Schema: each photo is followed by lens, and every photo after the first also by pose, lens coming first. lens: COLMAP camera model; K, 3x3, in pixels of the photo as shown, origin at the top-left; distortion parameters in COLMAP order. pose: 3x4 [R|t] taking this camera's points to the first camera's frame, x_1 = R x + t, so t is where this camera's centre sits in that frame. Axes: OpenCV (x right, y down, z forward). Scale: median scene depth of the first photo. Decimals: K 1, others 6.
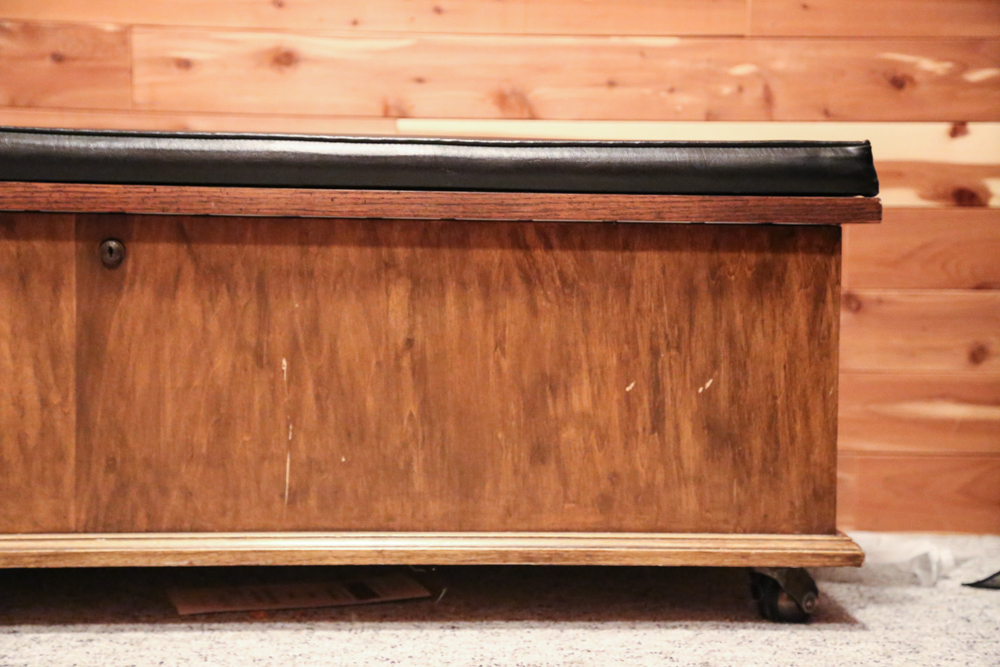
lens RADIAL K [[1693.3, 0, 493.4], [0, 1693.3, 331.1], [0, 0, 1]] dist [0.204385, 0.000000]
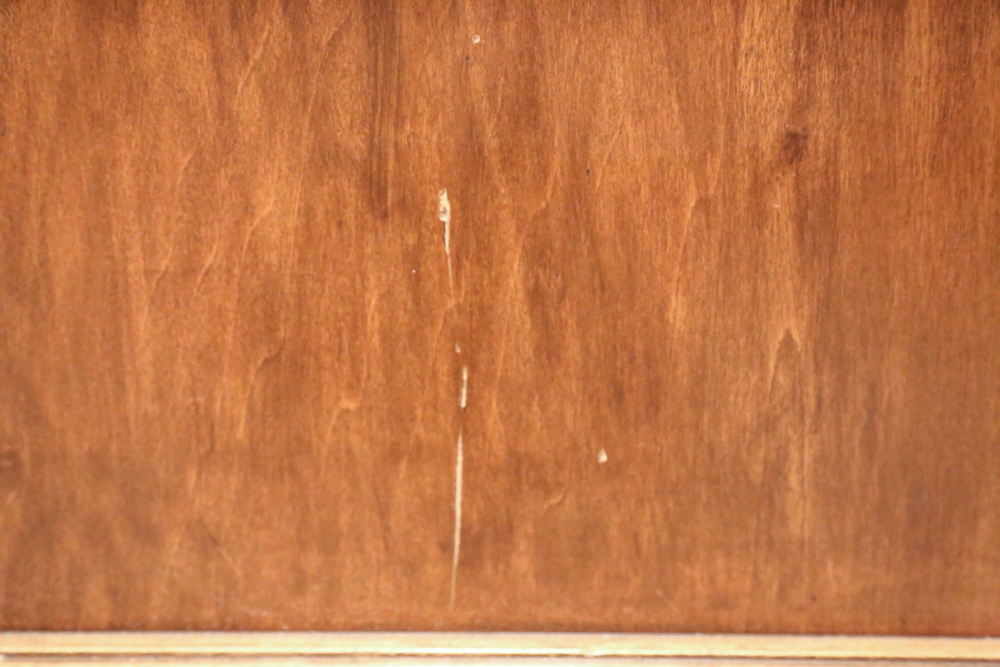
lens RADIAL K [[1209.9, 0, 494.9], [0, 1209.9, 333.2], [0, 0, 1]] dist [0.031474, 0.000000]
pose [[0.997079, 0.005095, -0.076213, -0.092526], [0.009076, 0.982802, 0.184439, -0.001721], [0.075842, -0.184592, 0.979885, 0.742500]]
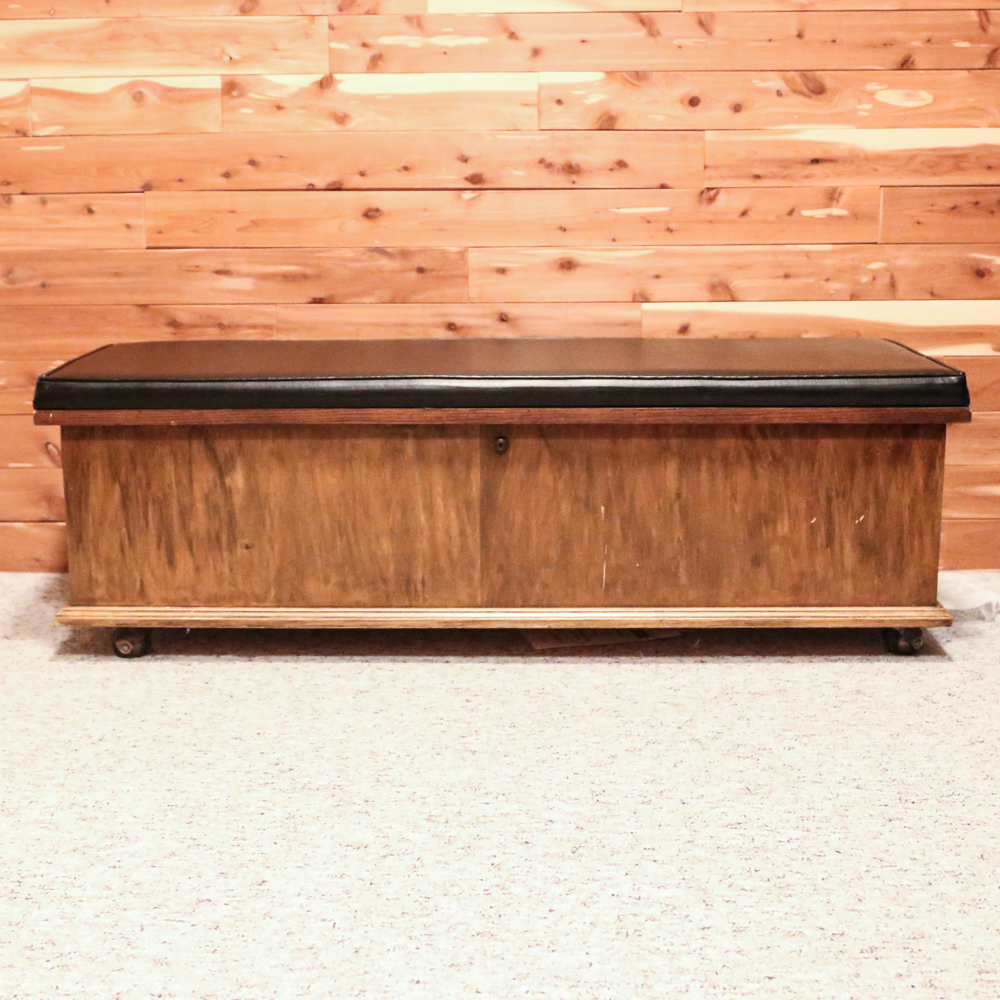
lens RADIAL K [[1532.6, 0, 470.4], [0, 1532.6, 465.1], [0, 0, 1]] dist [-0.056053, 0.000000]
pose [[0.996683, -0.003382, -0.081314, -0.129881], [0.015233, 0.989231, 0.145571, -0.241760], [0.079946, -0.146327, 0.986001, -0.471606]]
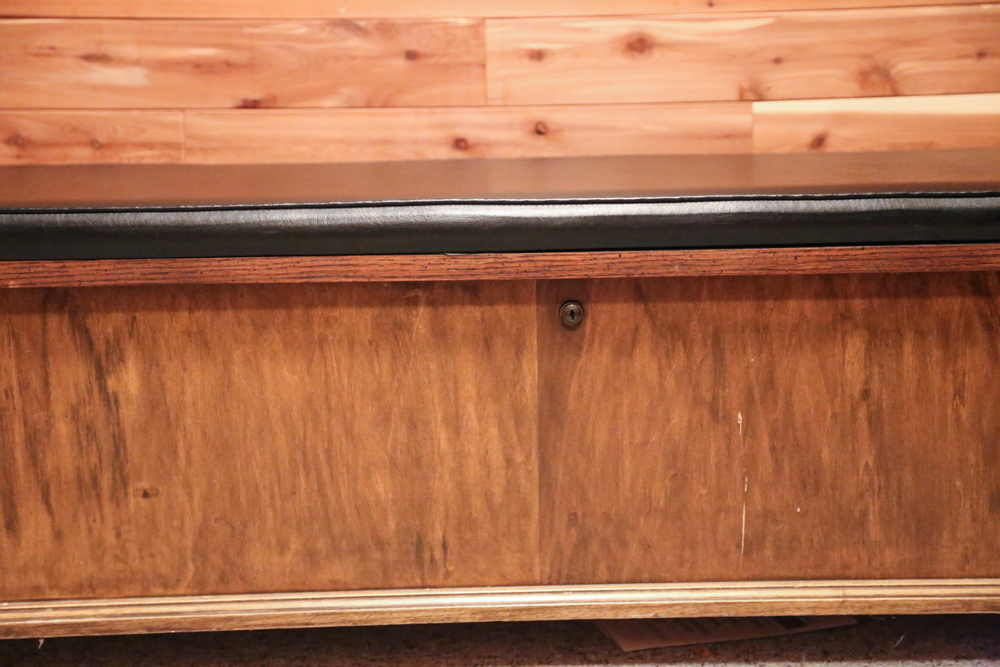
lens RADIAL K [[1788.1, 0, 499.2], [0, 1788.1, 330.2], [0, 0, 1]] dist [0.261963, 0.000000]
pose [[0.999437, -0.022751, -0.024646, -0.237408], [0.025493, 0.992763, 0.117352, -0.159865], [0.021798, -0.117915, 0.992784, -0.048464]]
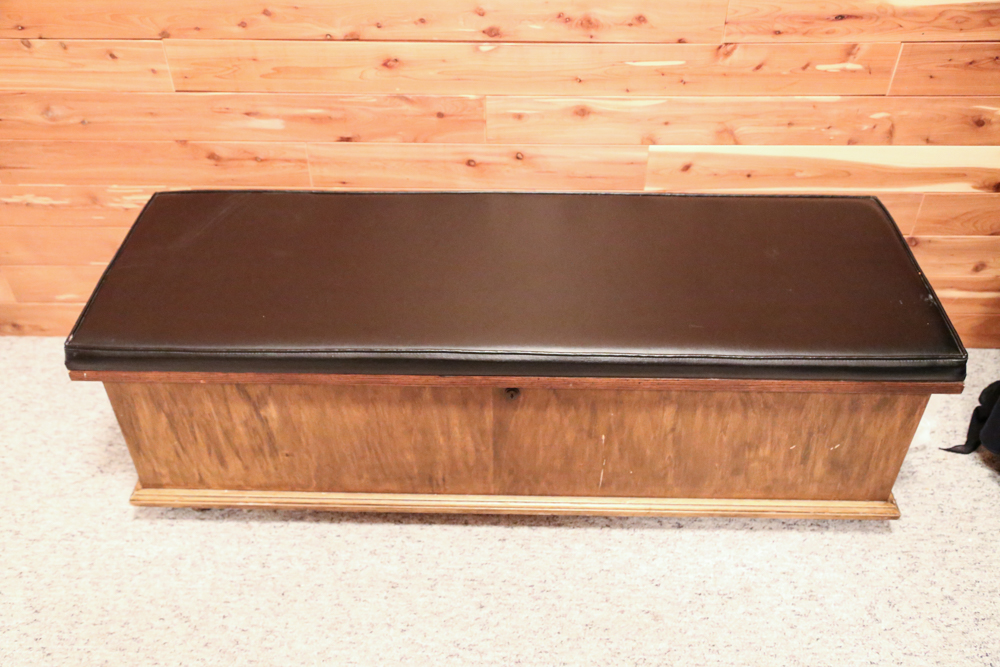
lens RADIAL K [[914.1, 0, 499.1], [0, 914.1, 329.7], [0, 0, 1]] dist [-0.000490, 0.000000]
pose [[0.996071, 0.041971, -0.077987, -0.162884], [0.013314, 0.799601, 0.600384, -0.666165], [0.087557, -0.599063, 0.795900, 0.275202]]
